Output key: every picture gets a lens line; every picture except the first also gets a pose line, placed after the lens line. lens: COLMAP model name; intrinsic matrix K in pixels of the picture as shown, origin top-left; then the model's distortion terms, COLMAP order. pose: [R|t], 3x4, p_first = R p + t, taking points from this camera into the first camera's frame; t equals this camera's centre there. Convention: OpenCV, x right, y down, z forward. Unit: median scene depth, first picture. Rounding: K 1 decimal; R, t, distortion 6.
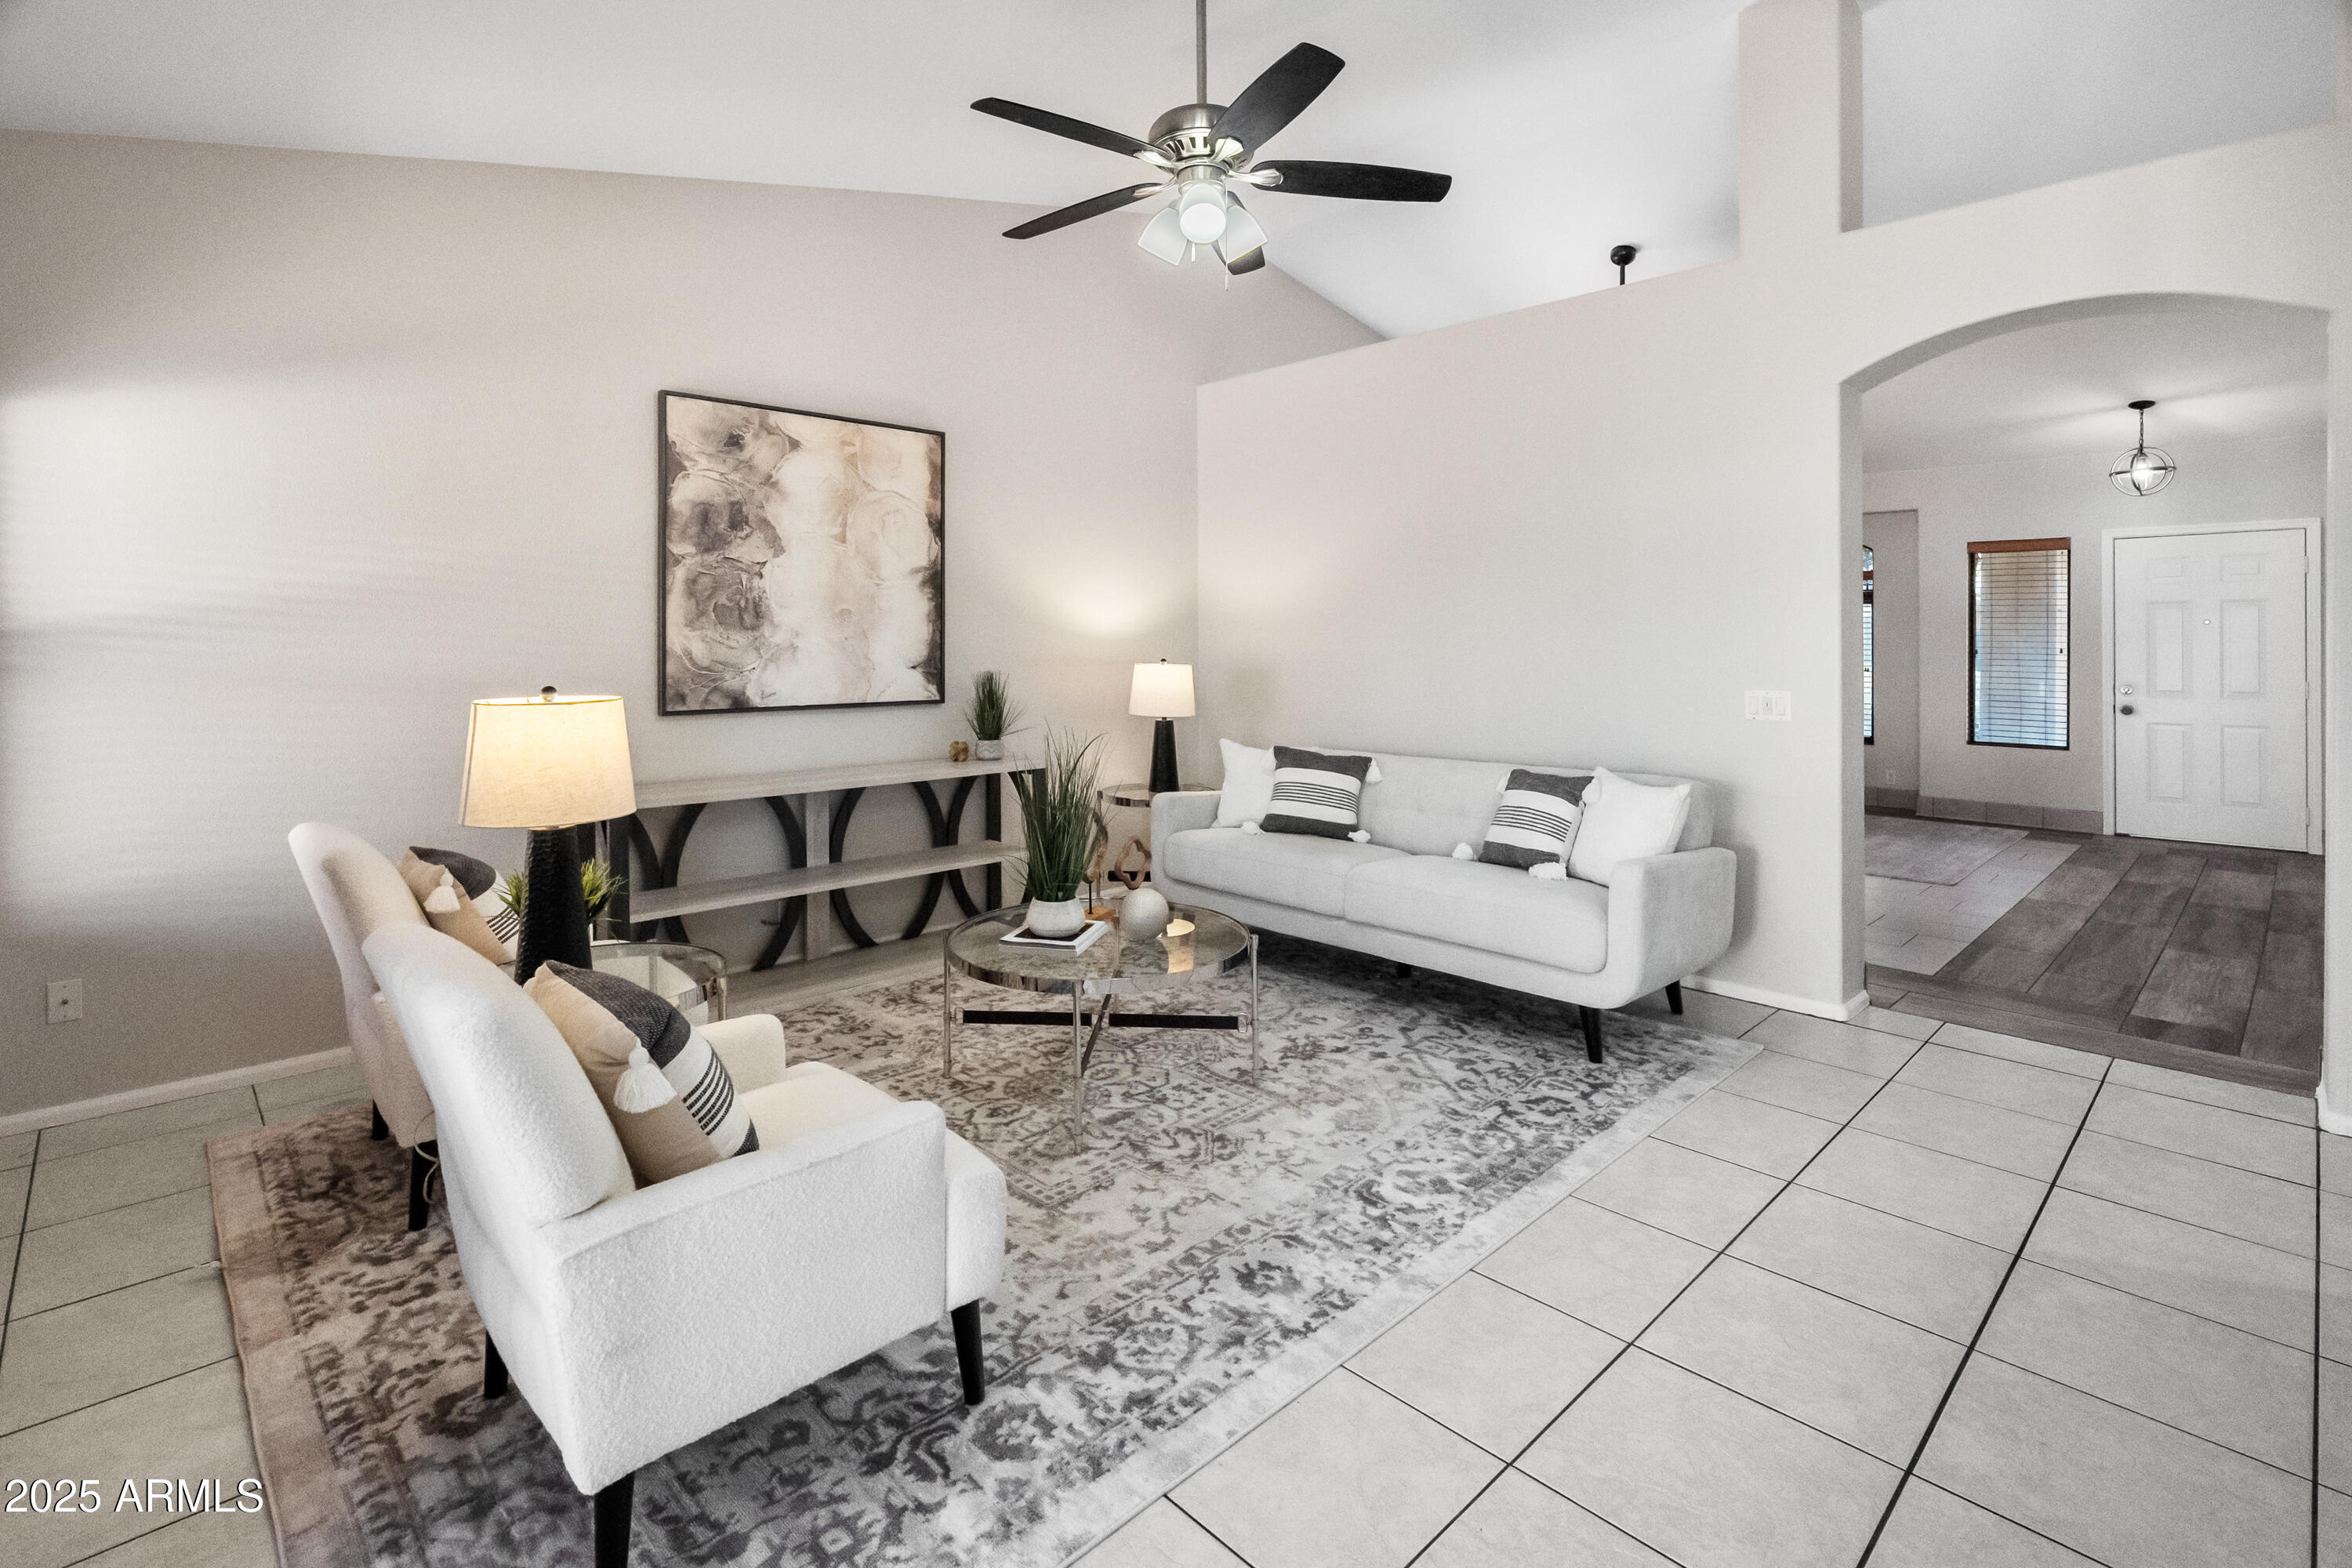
lens RADIAL K [[1091.6, 0, 1155.2], [0, 1091.6, 658.6], [0, 0, 1]] dist [-0.003065, 0.000506]
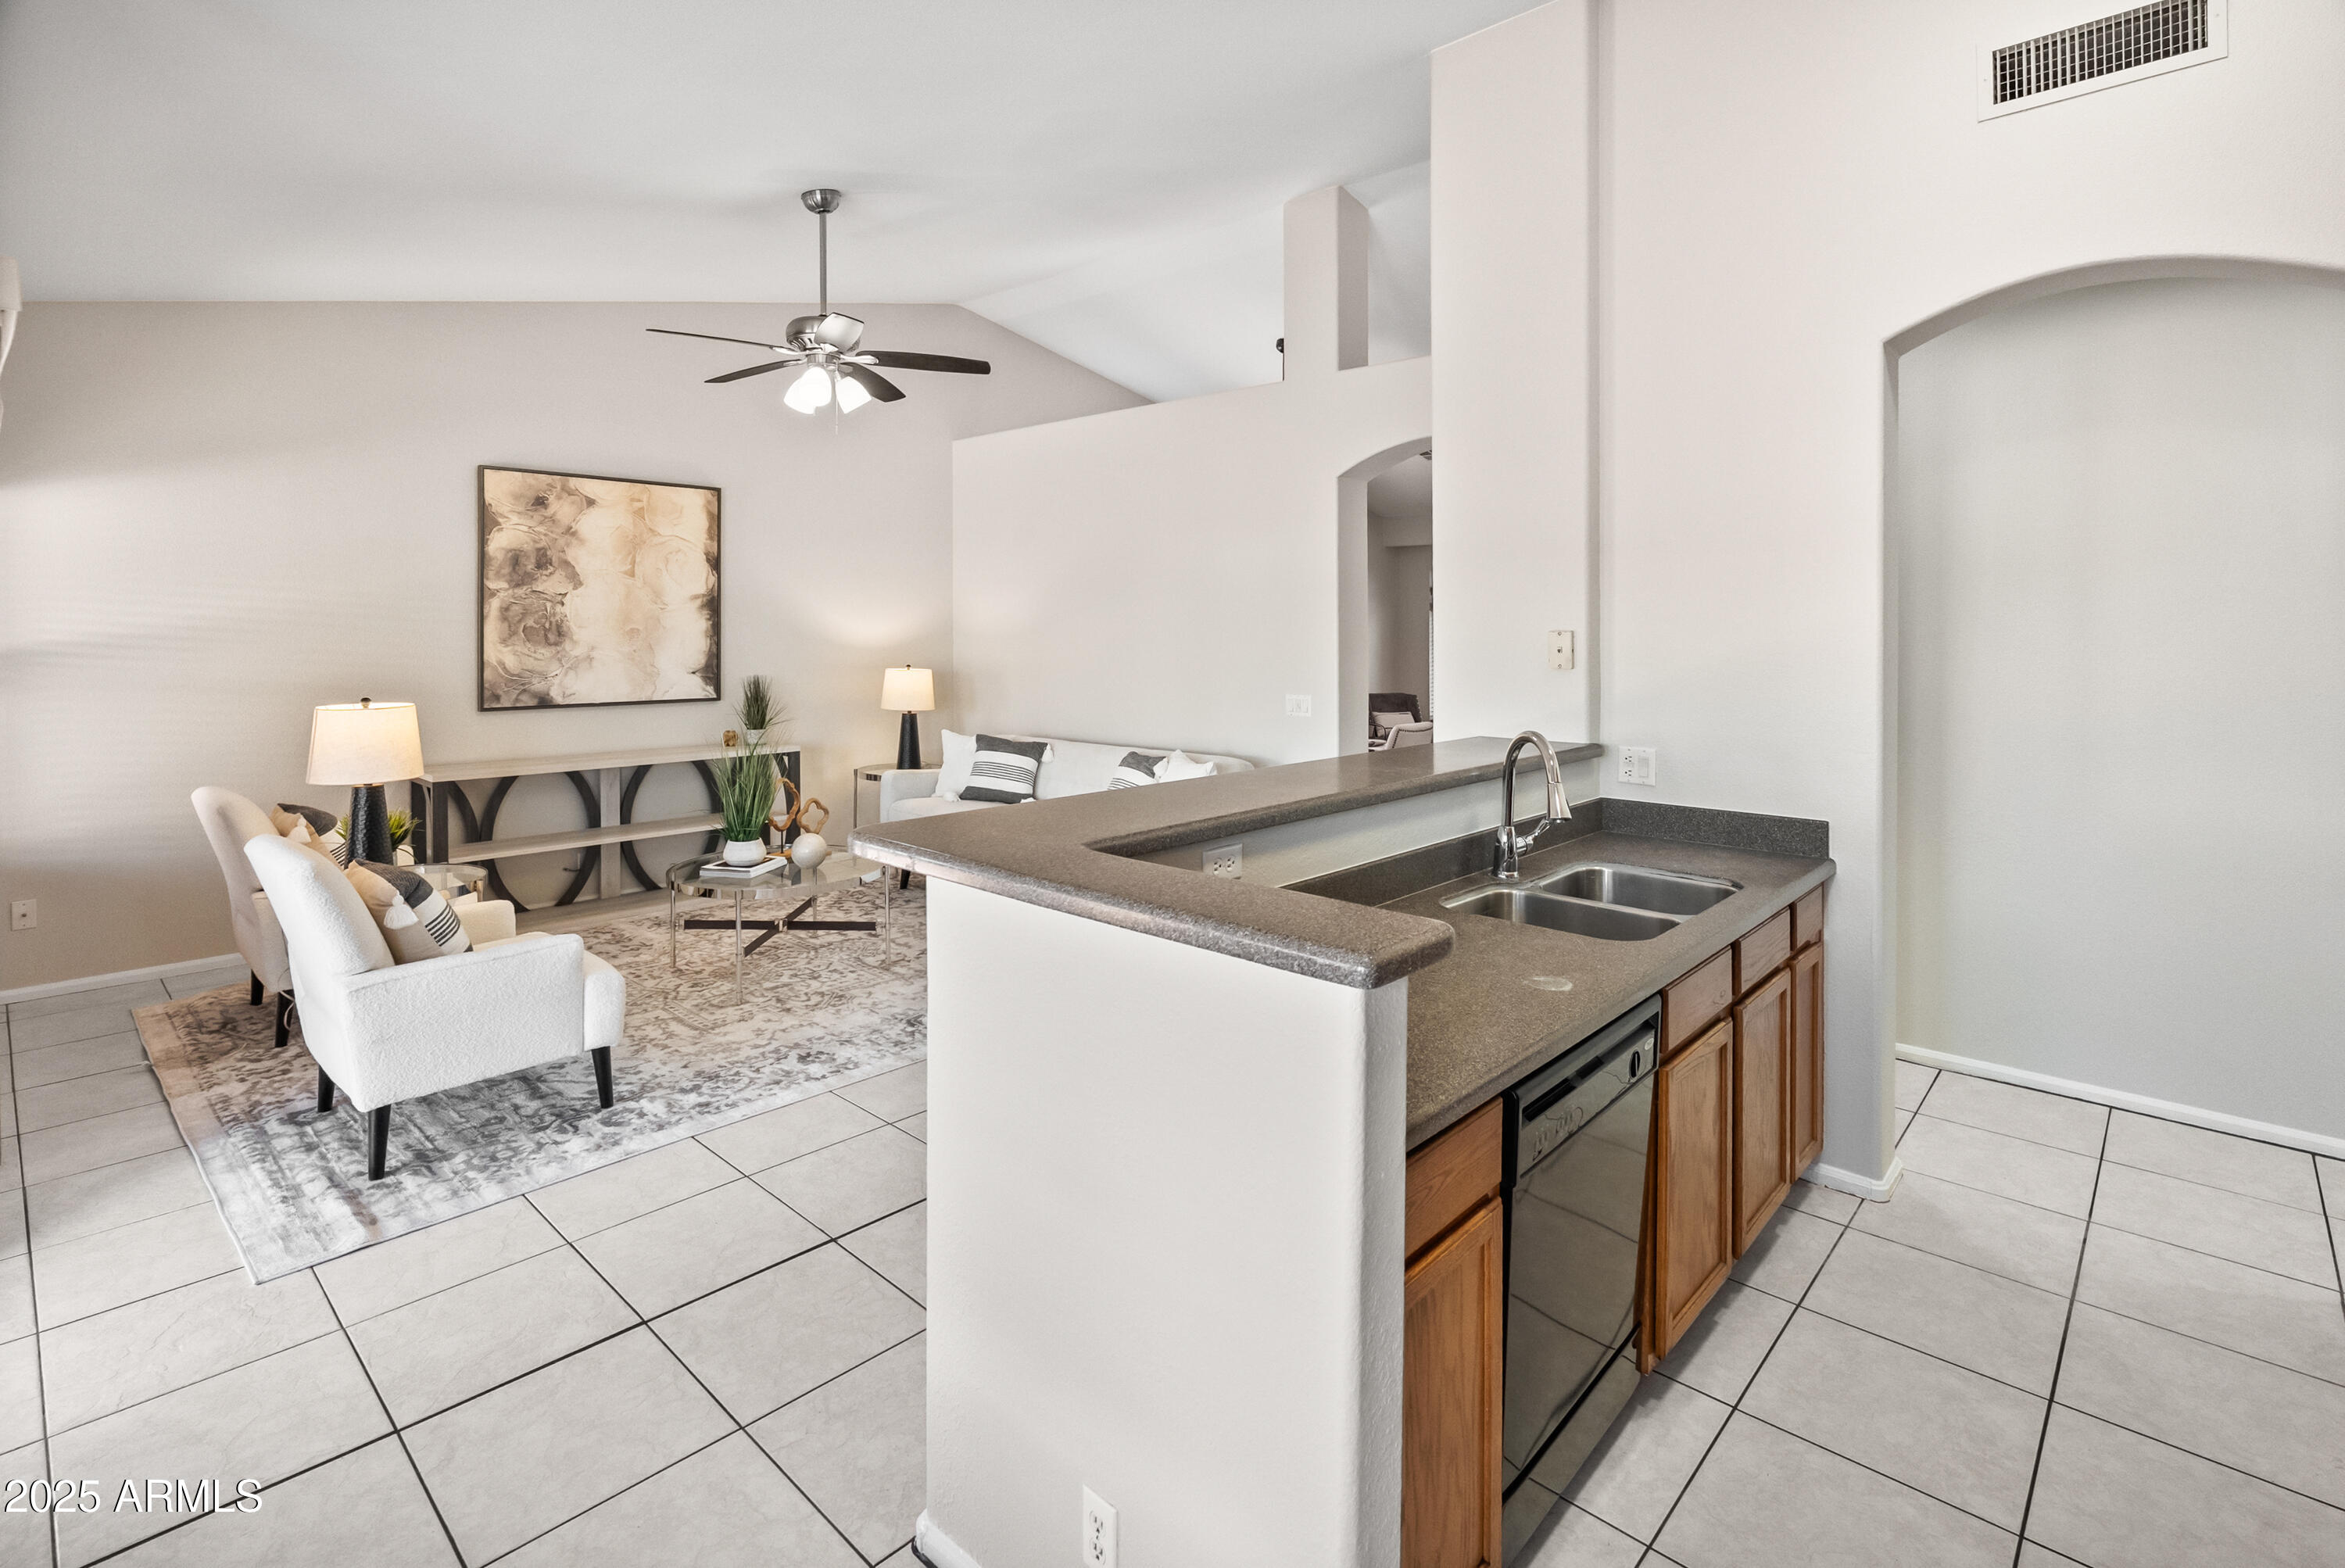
lens RADIAL K [[1115.1, 0, 1155.3], [0, 1115.1, 648.7], [0, 0, 1]] dist [-0.002337, -0.000083]
pose [[0.998281, 0.005205, 0.058383, 0.286117], [-0.005511, 0.999972, 0.005089, -0.034995], [-0.058355, -0.005402, 0.998281, -0.396552]]
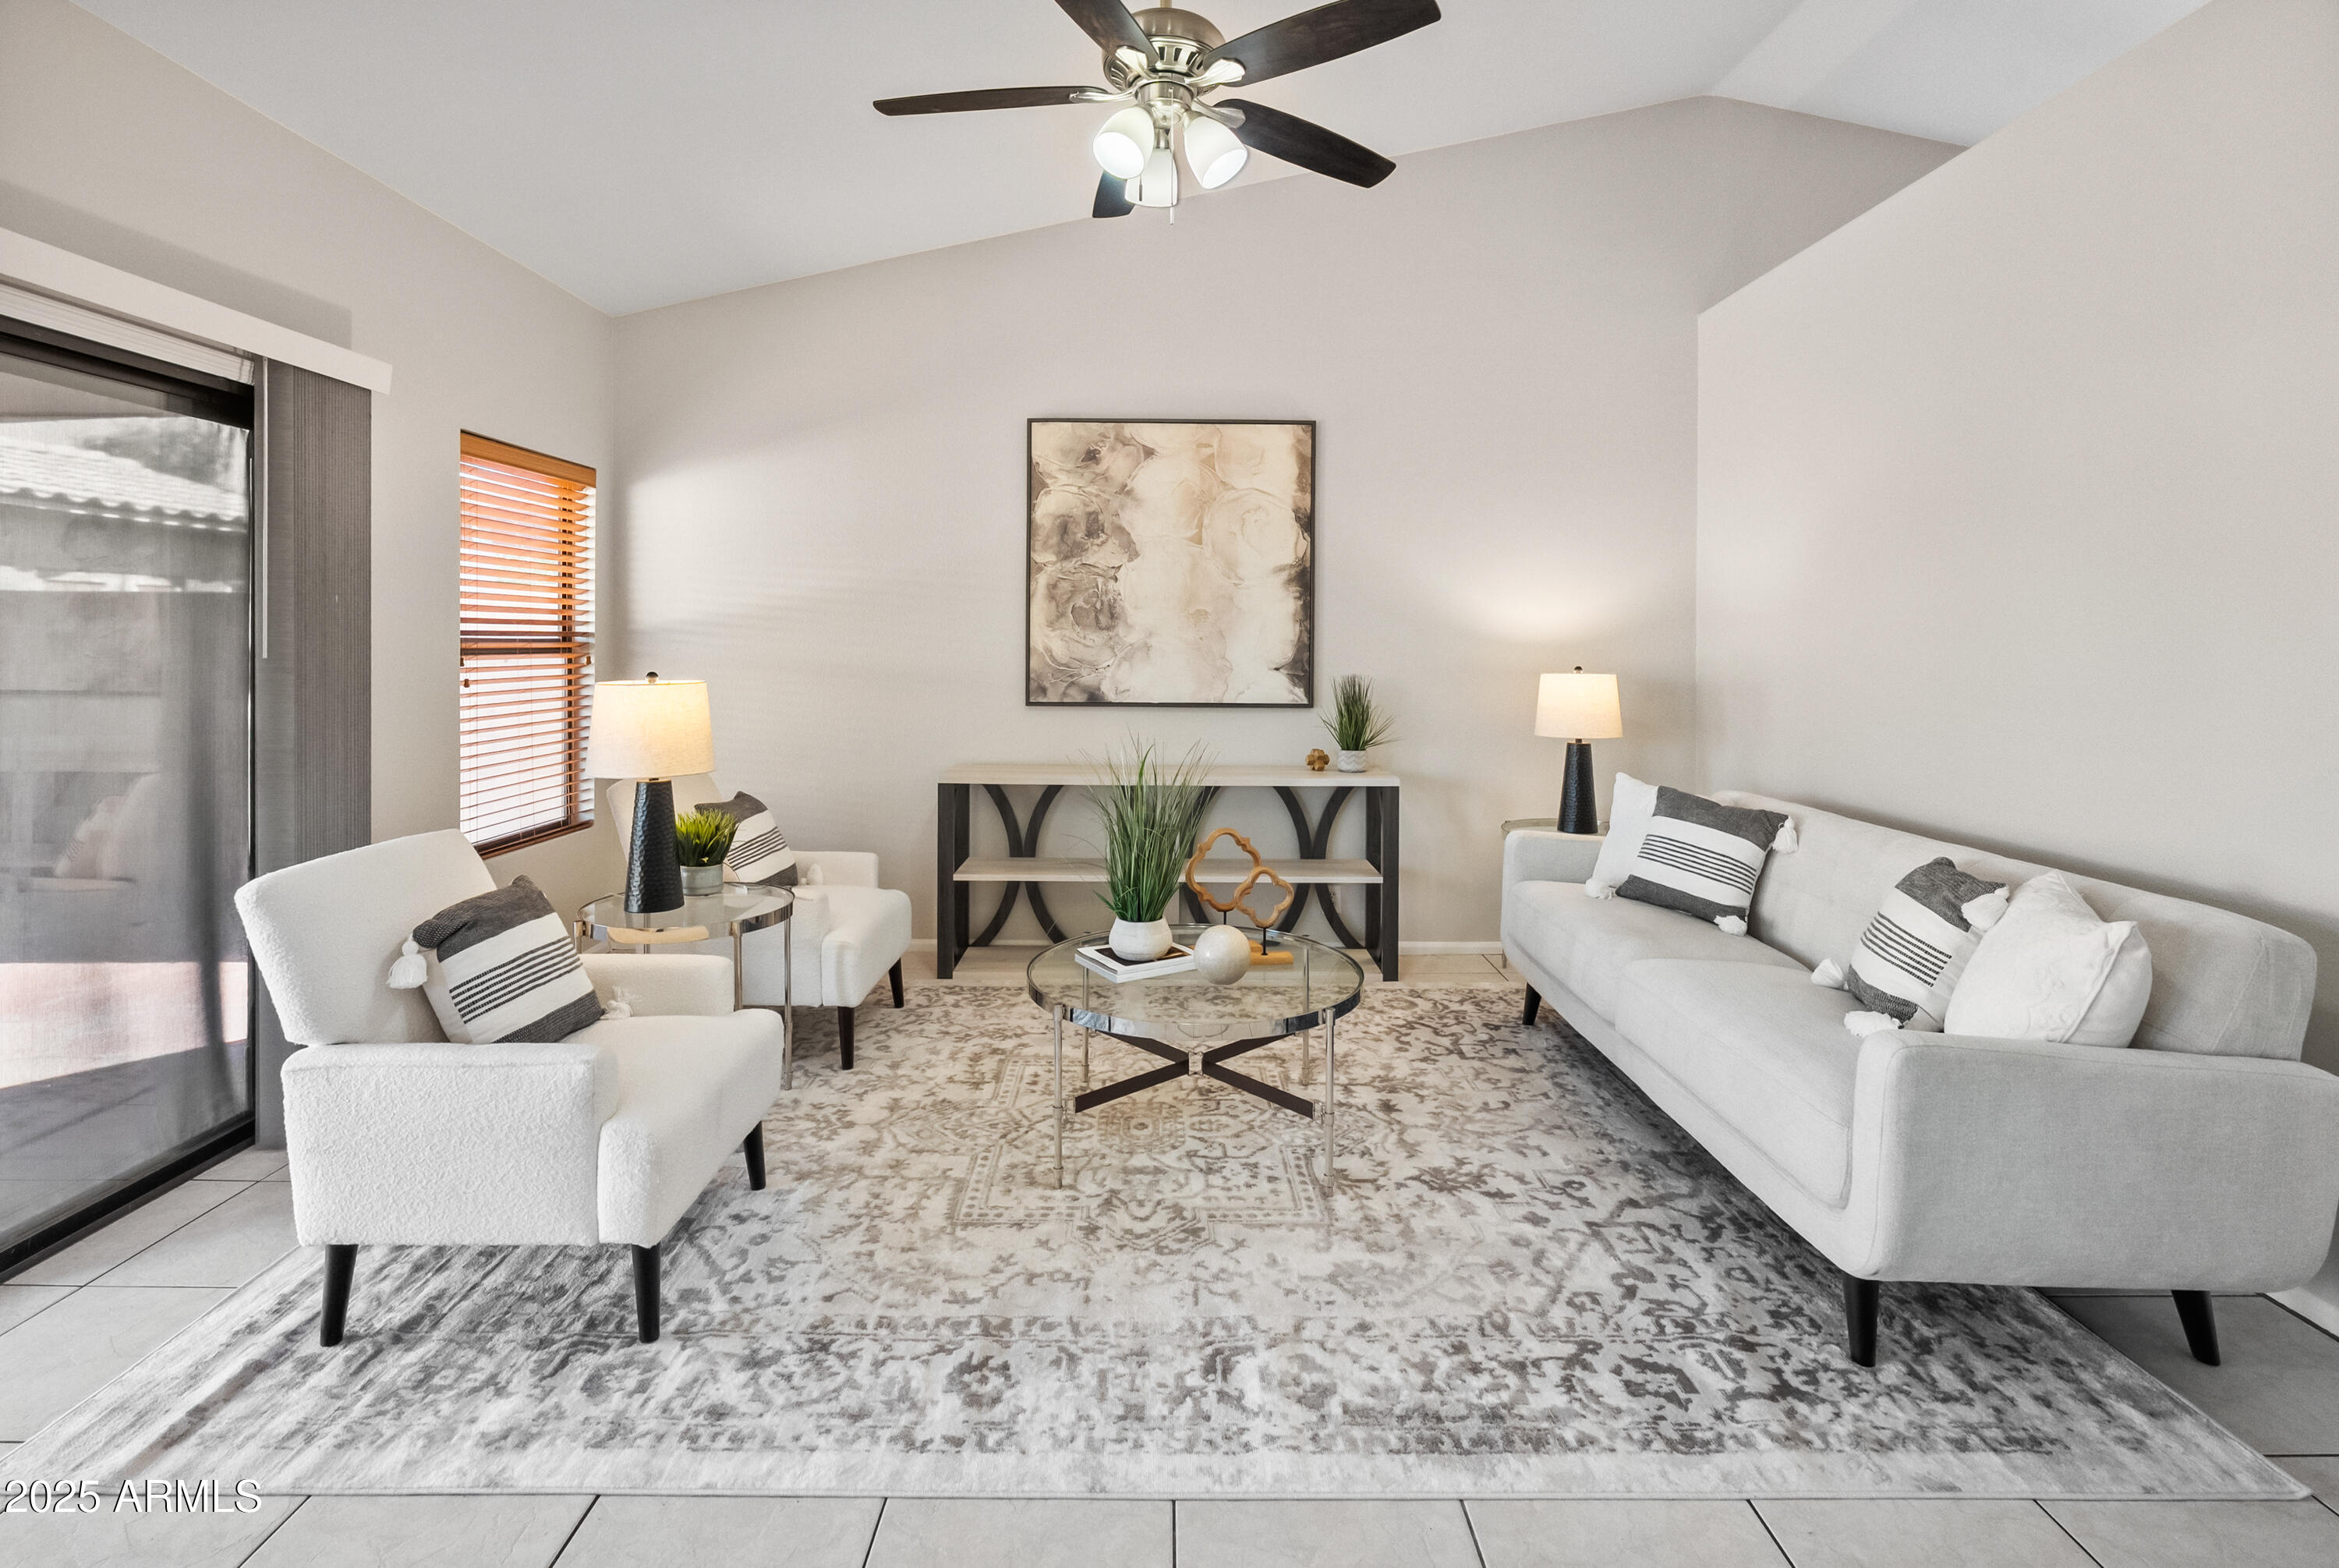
lens RADIAL K [[1107.1, 0, 1168.2], [0, 1107.1, 668.0], [0, 0, 1]] dist [-0.006491, 0.000836]
pose [[0.731809, 0.024060, -0.681085, 0.442207], [-0.019537, 0.999707, 0.014324, -0.005983], [0.681230, 0.002823, 0.732064, 0.256377]]
